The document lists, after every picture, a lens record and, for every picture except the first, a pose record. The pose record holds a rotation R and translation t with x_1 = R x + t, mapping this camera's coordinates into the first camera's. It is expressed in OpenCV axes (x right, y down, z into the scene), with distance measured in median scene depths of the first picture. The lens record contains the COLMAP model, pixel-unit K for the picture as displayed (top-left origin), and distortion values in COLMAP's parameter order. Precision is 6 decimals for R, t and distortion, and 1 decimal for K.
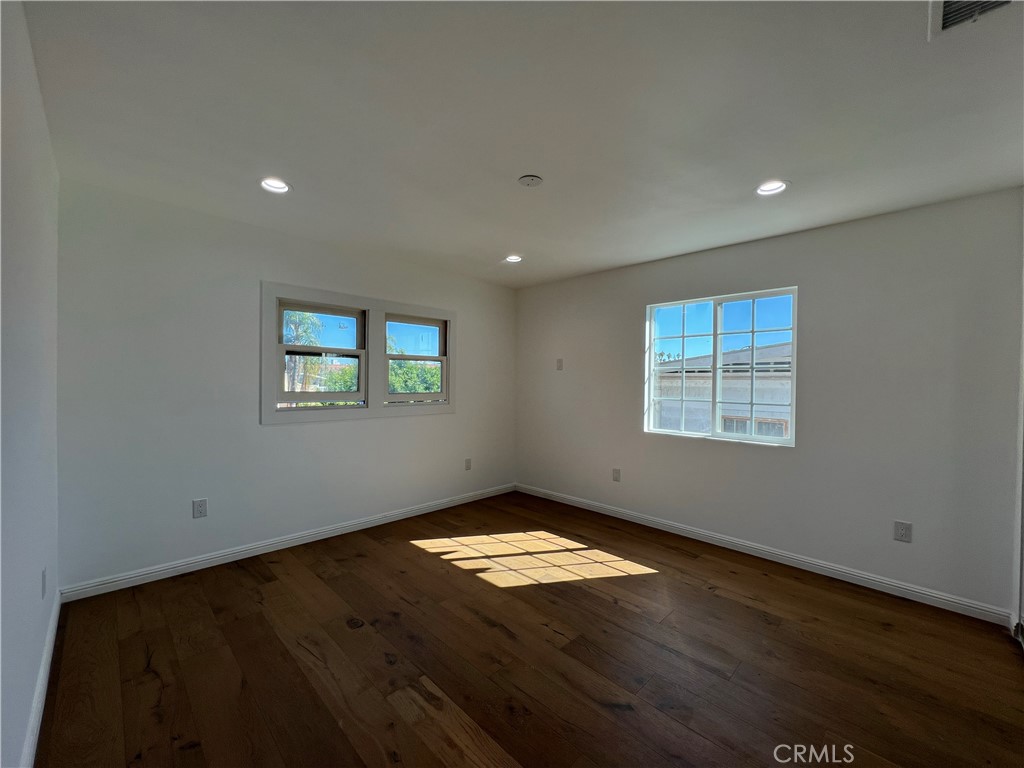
lens RADIAL K [[412.4, 0, 512.0], [0, 412.4, 384.0], [0, 0, 1]] dist [0.000369, 0.000033]
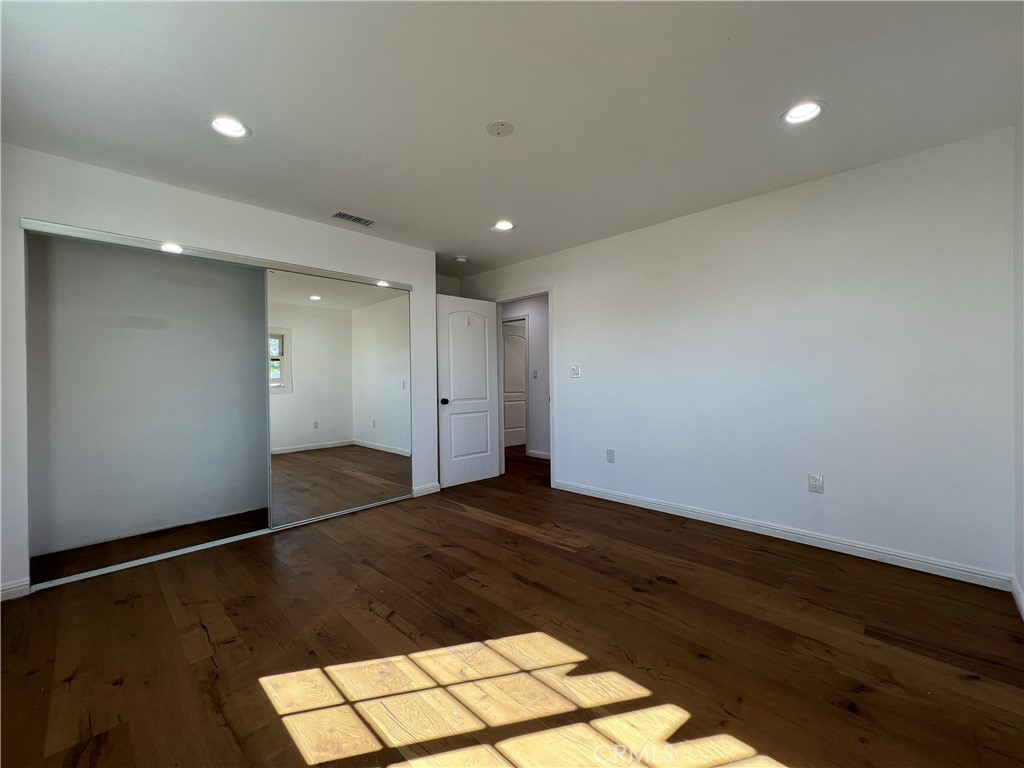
lens RADIAL K [[408.7, 0, 512.0], [0, 408.7, 384.0], [0, 0, 1]] dist [0.000168, 0.000004]
pose [[-0.999574, -0.008840, -0.027814, 0.042283], [-0.009689, 0.999487, 0.030522, 0.045901], [0.027530, 0.030778, -0.999147, 1.786348]]
